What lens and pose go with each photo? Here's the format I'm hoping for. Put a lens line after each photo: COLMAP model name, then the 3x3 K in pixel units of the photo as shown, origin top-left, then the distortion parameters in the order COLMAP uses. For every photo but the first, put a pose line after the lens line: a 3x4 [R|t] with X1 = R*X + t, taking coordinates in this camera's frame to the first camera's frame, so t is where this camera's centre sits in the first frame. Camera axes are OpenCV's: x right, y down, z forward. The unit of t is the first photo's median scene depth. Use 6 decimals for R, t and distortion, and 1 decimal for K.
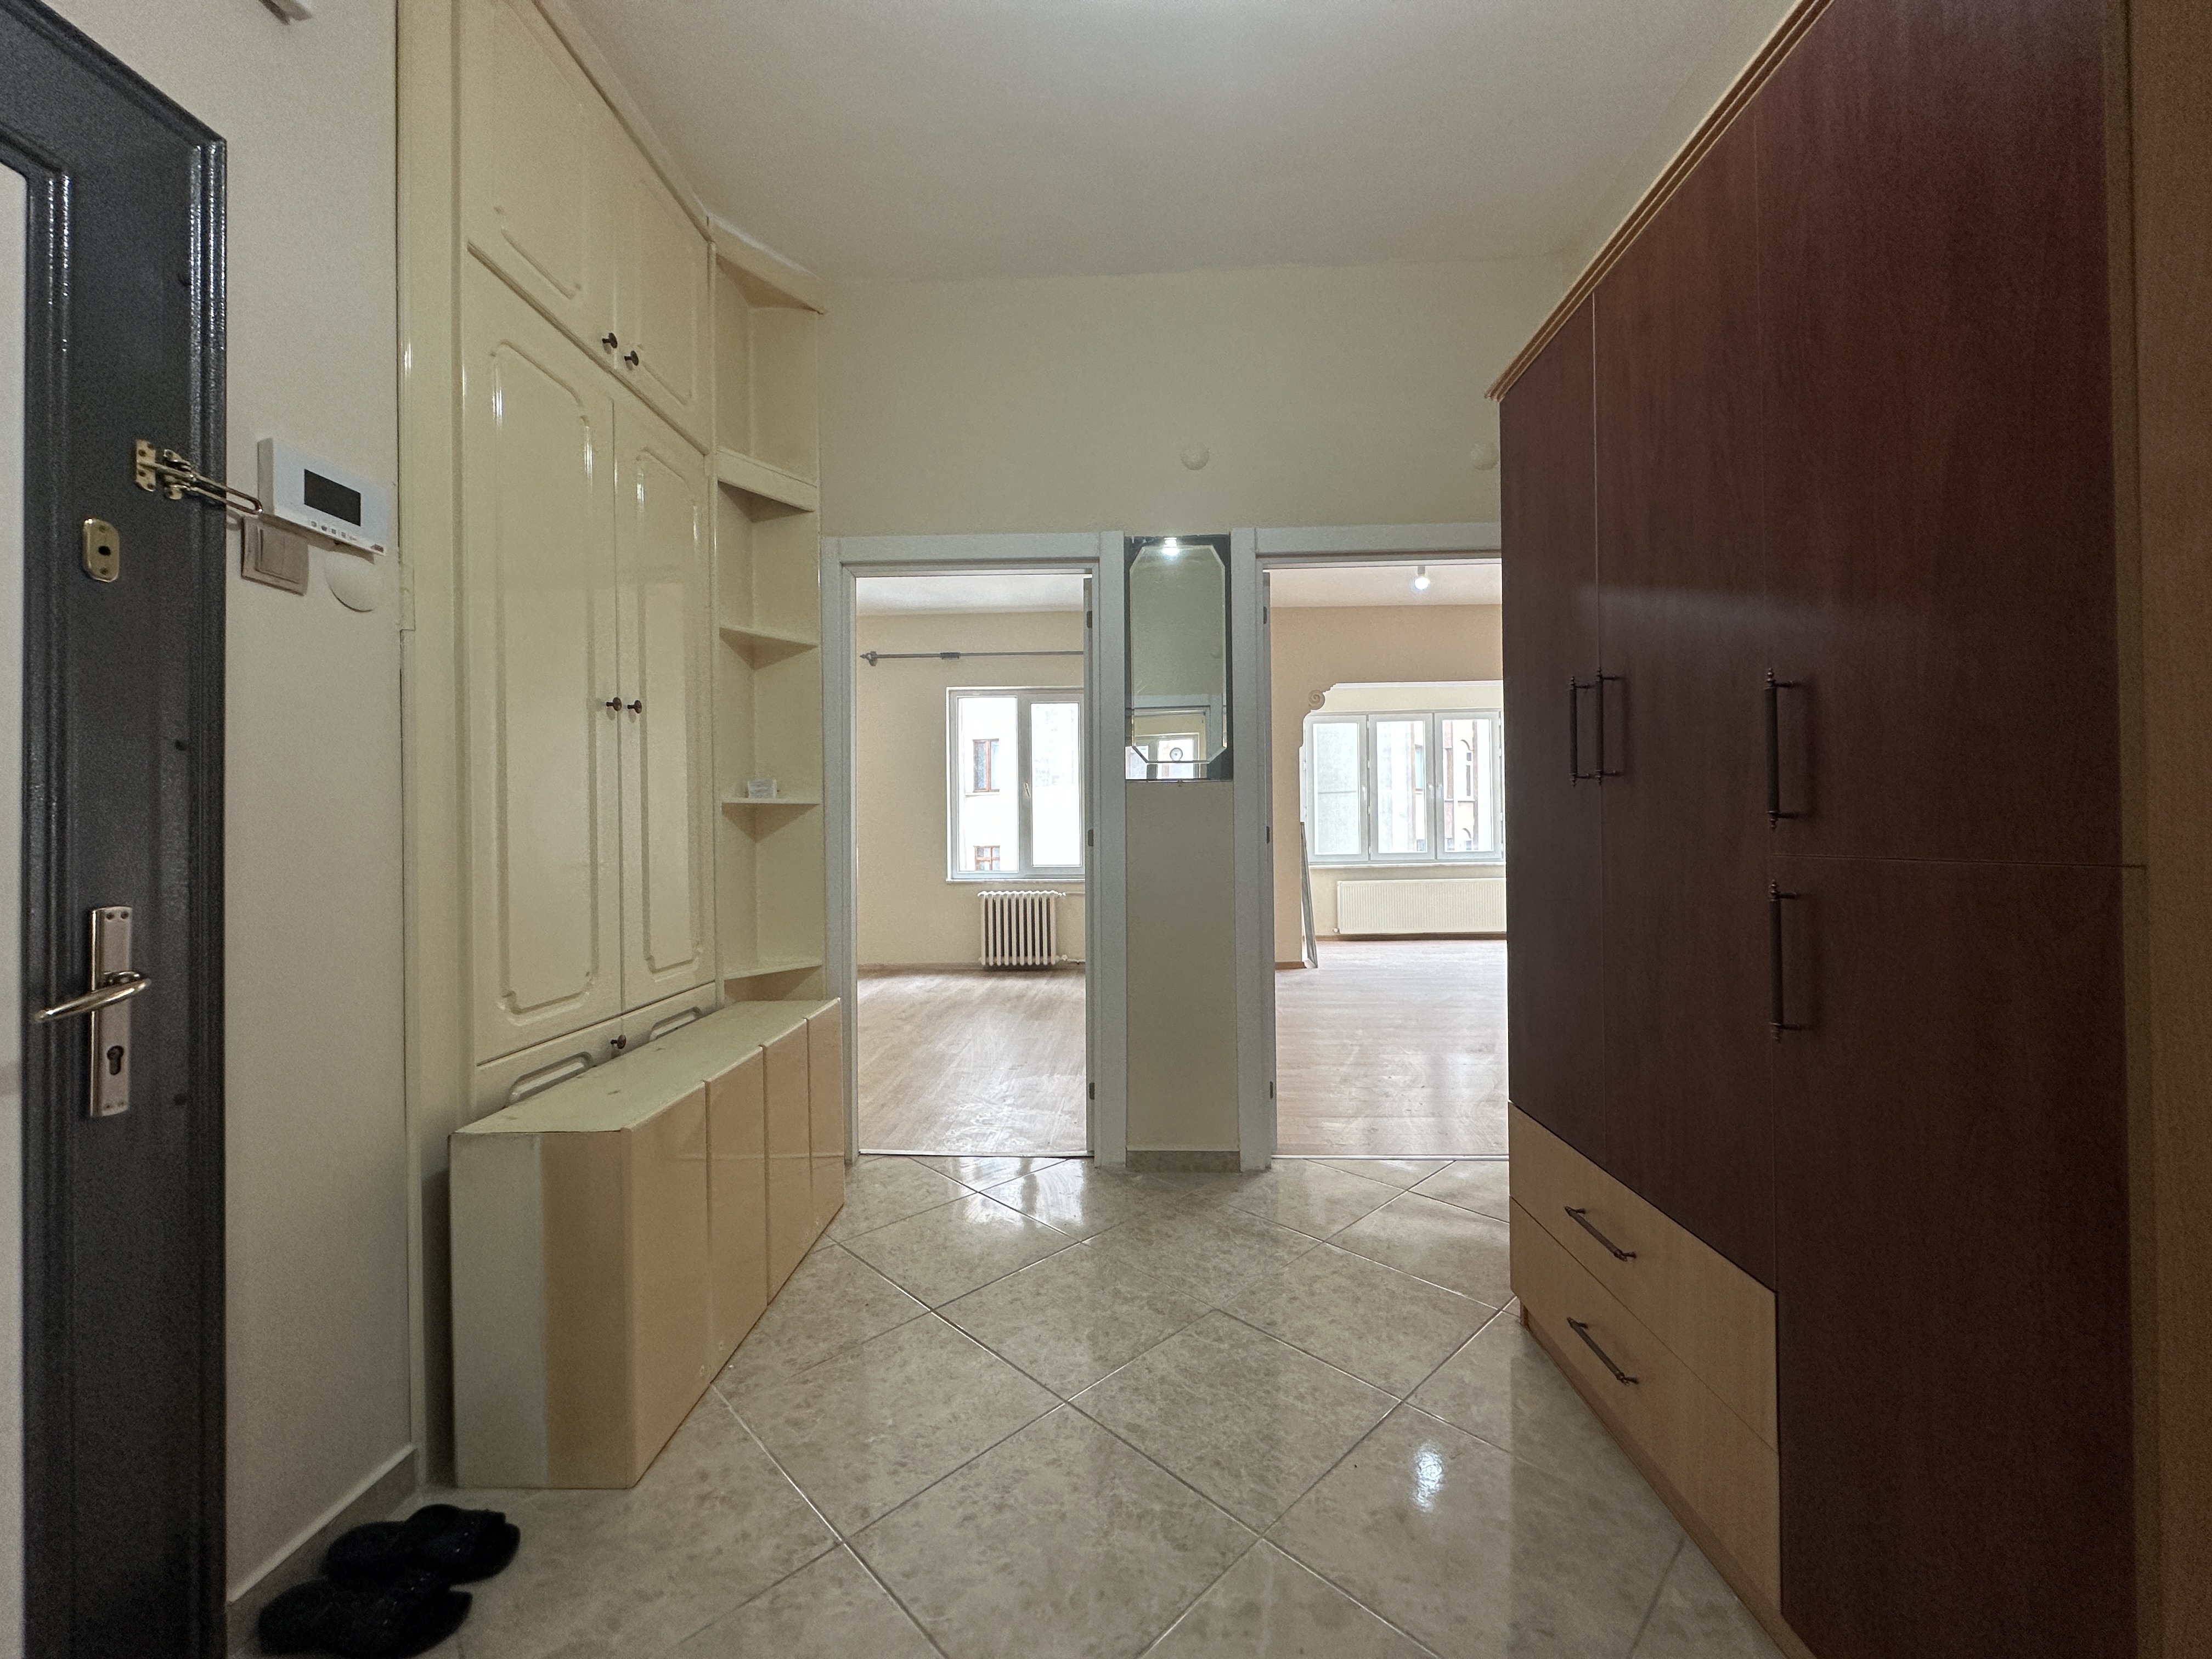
lens RADIAL K [[874.6, 0, 1106.8], [0, 874.6, 825.1], [0, 0, 1]] dist [-0.001312, 0.000489]
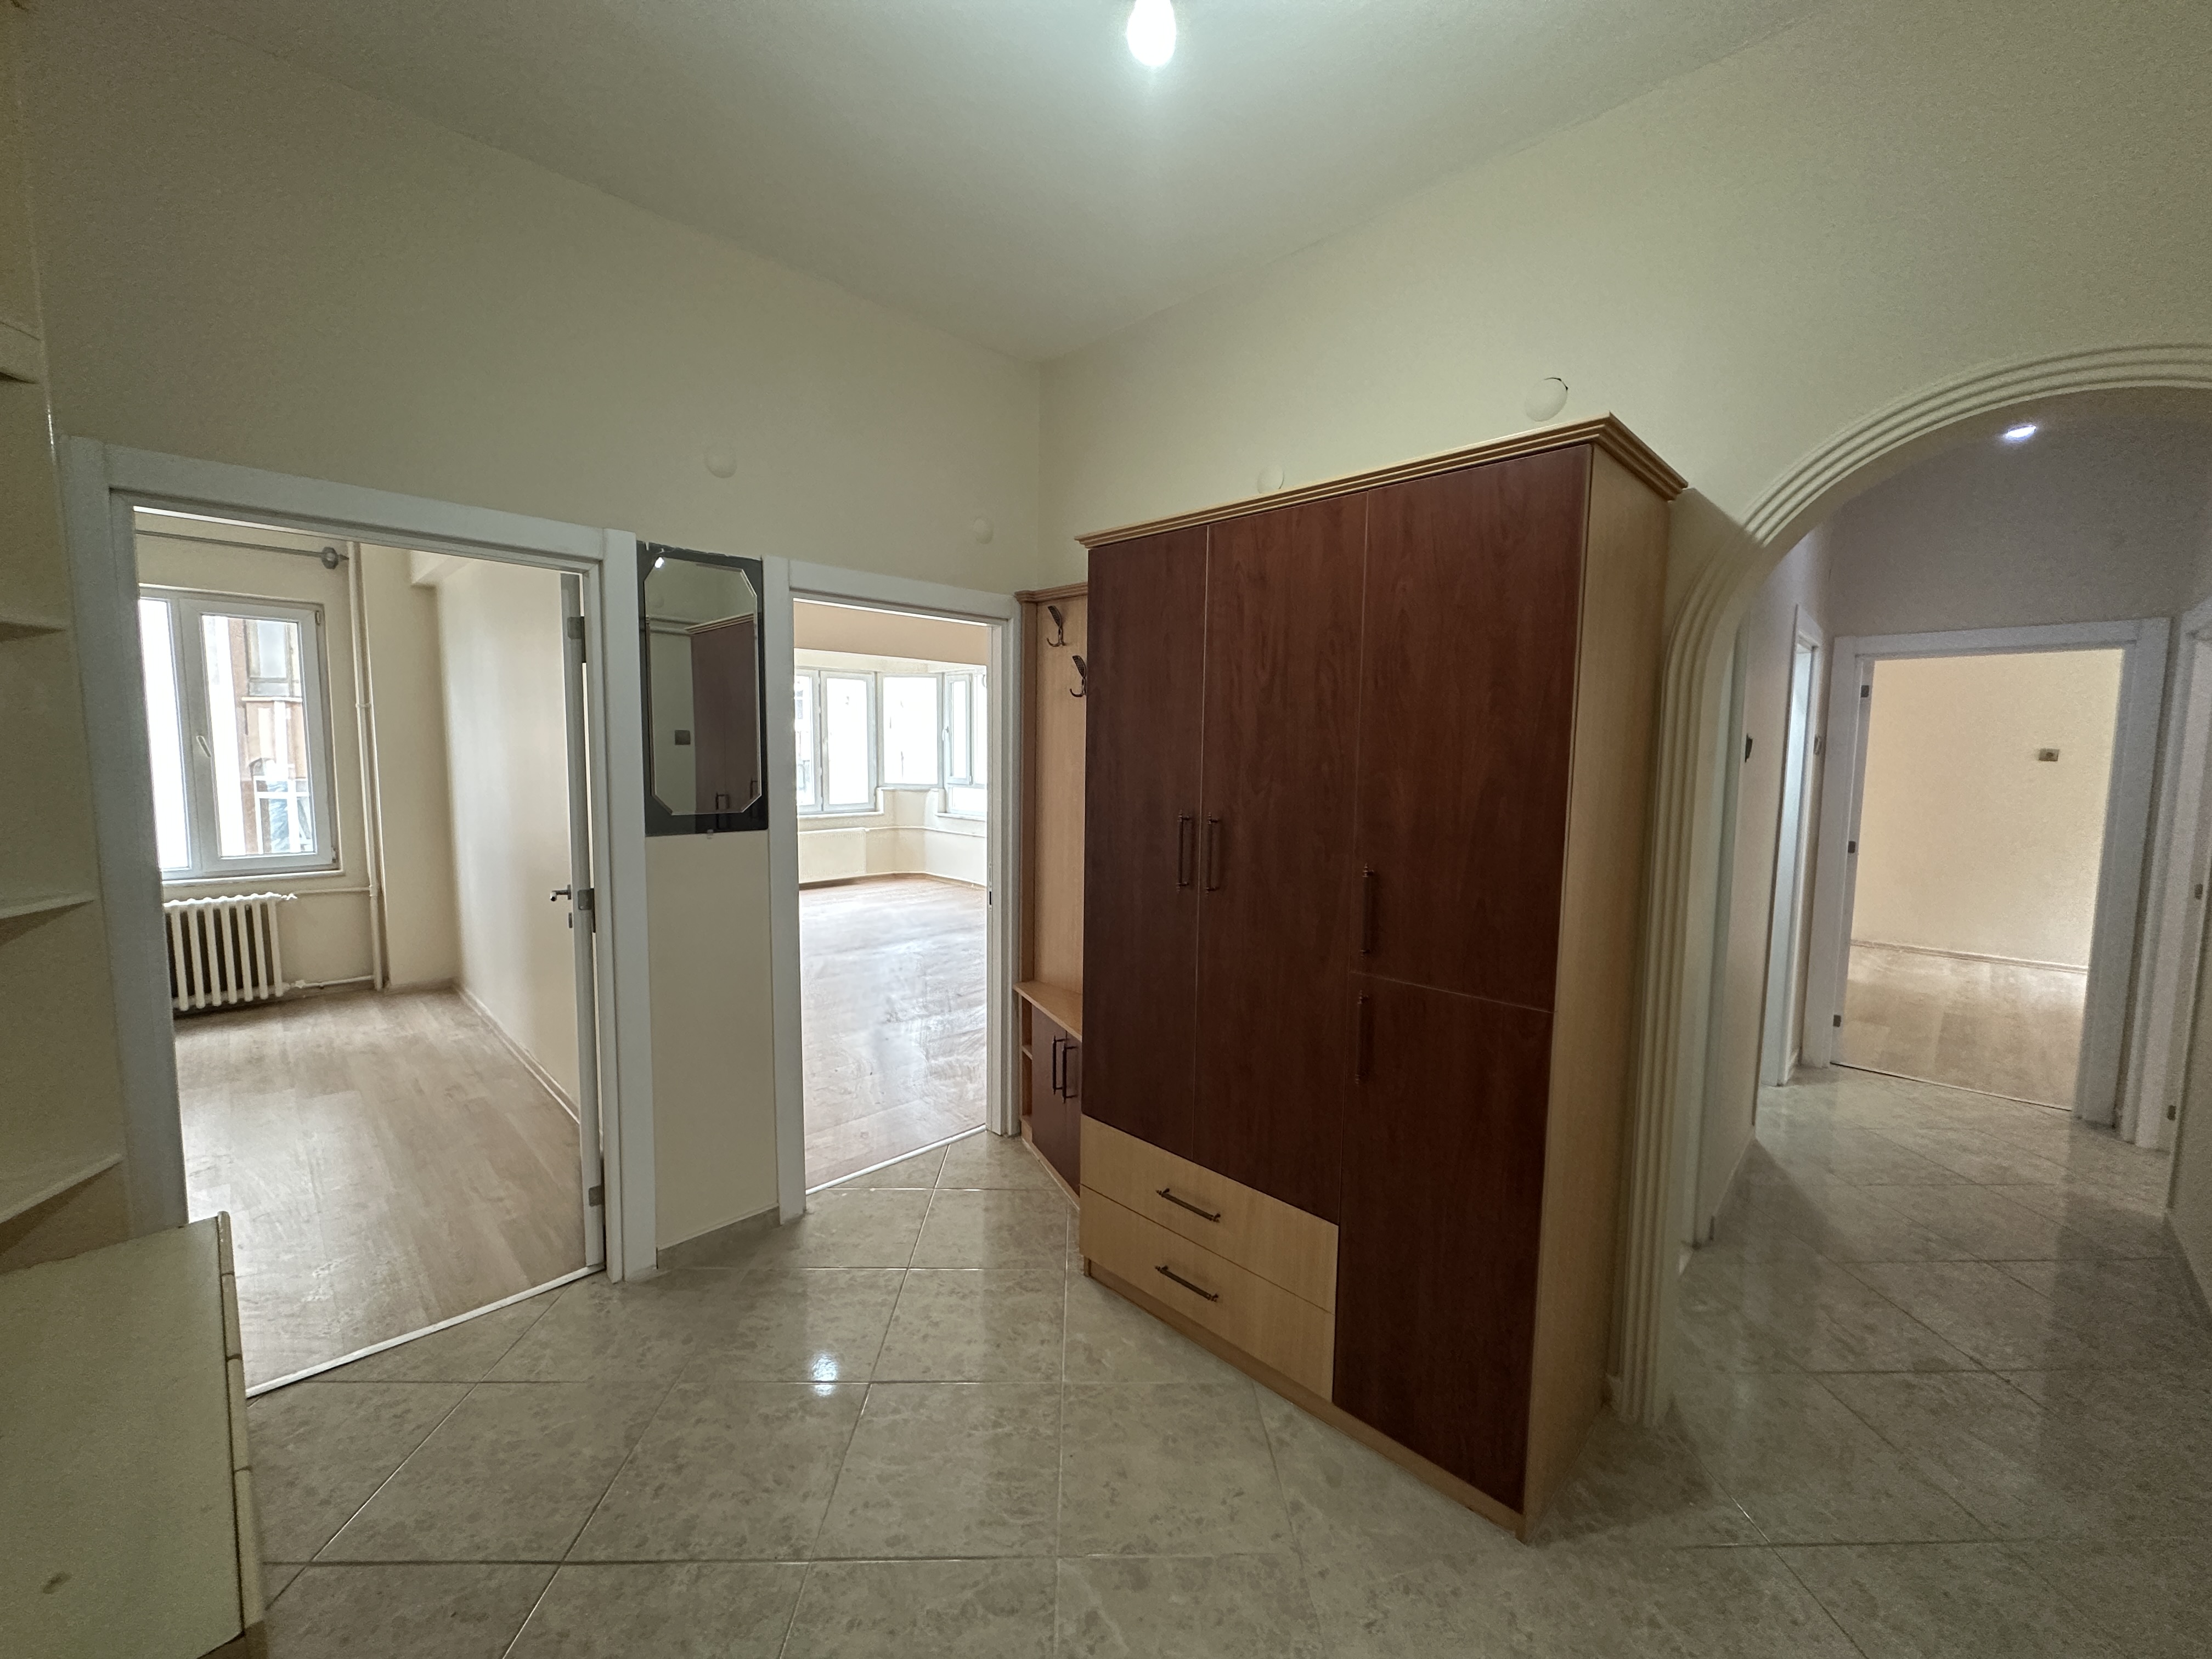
lens RADIAL K [[874.6, 0, 1109.8], [0, 874.6, 825.4], [0, 0, 1]] dist [-0.001312, 0.000489]
pose [[0.679766, -0.044739, 0.732063, -0.116317], [-0.027057, 0.995929, 0.085989, -0.057908], [-0.732930, -0.078260, 0.675788, 0.038477]]
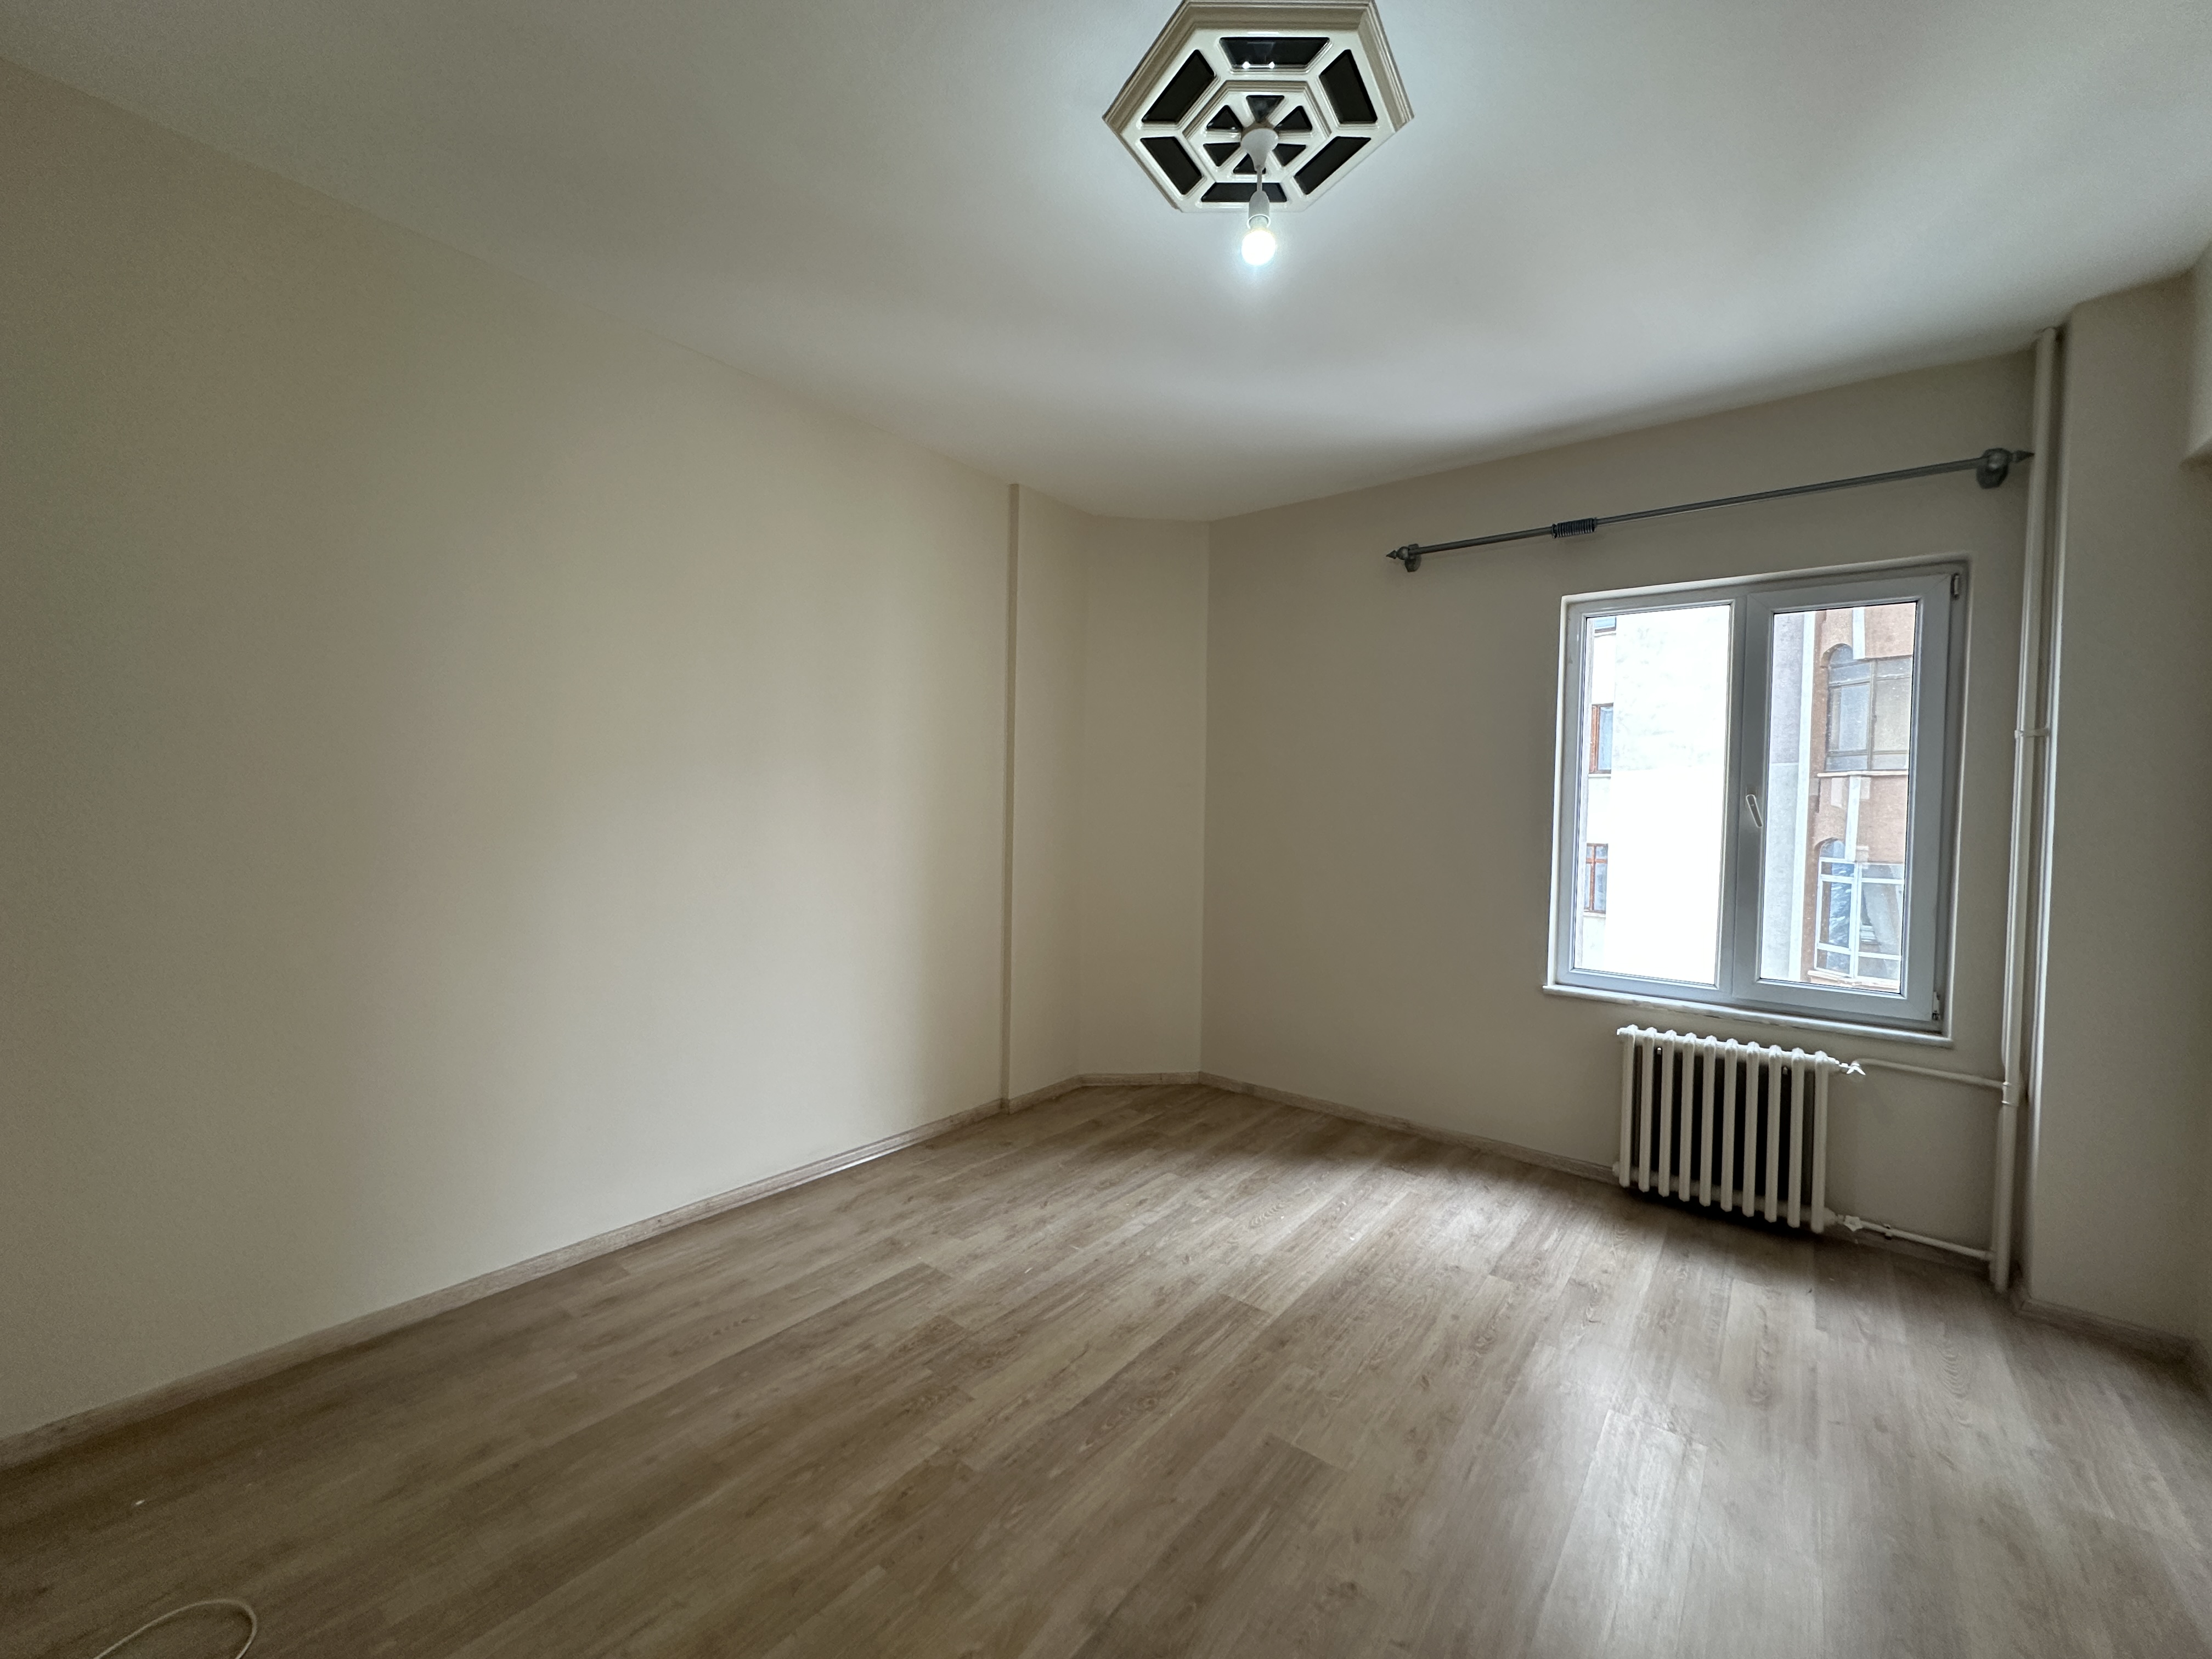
lens RADIAL K [[874.6, 0, 1097.7], [0, 874.6, 831.1], [0, 0, 1]] dist [-0.001312, 0.000489]
pose [[0.799786, 0.044649, -0.598622, -0.095114], [-0.022756, 0.998768, 0.044092, -0.042766], [0.599854, -0.021642, 0.799817, 0.461704]]
